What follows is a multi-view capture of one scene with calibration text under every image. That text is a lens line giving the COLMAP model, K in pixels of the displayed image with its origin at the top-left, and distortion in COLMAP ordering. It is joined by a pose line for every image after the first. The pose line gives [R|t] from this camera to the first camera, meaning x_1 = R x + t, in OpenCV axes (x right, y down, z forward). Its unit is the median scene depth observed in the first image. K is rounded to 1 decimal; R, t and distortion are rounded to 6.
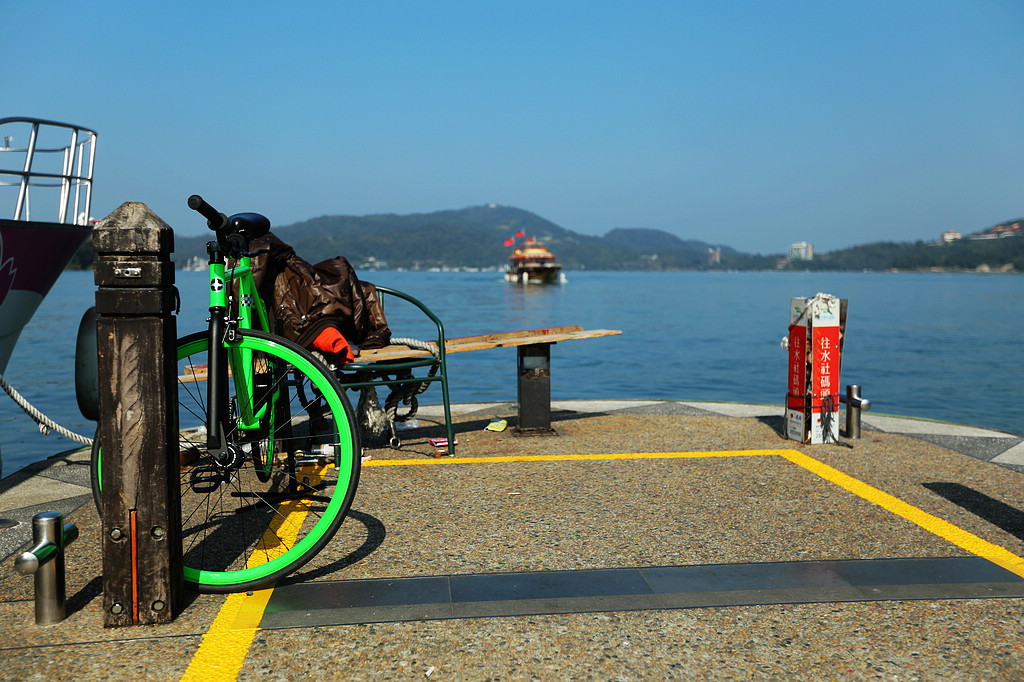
lens RADIAL K [[994.9, 0, 513.5], [0, 994.9, 340.6], [0, 0, 1]] dist [0.014814, 0.000000]
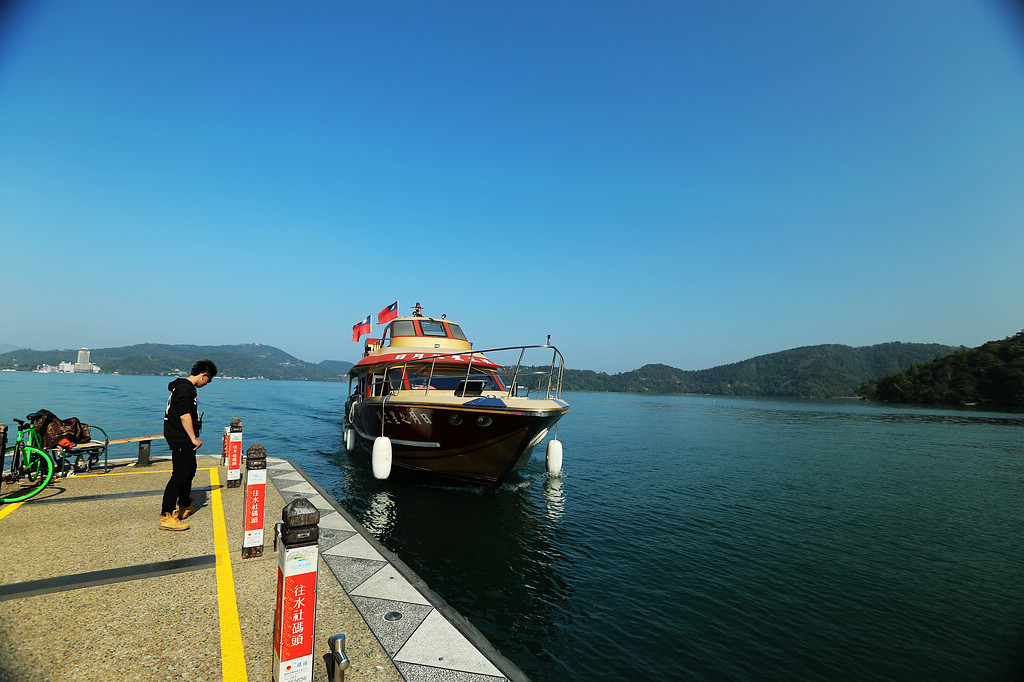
lens RADIAL K [[482.4, 0, 508.3], [0, 482.4, 338.1], [0, 0, 1]] dist [-0.003747, -0.000521]
pose [[0.894298, 0.068854, 0.442143, 0.421423], [0.004107, 0.986786, -0.161976, -0.078089], [-0.447453, 0.146670, 0.882198, -1.206609]]
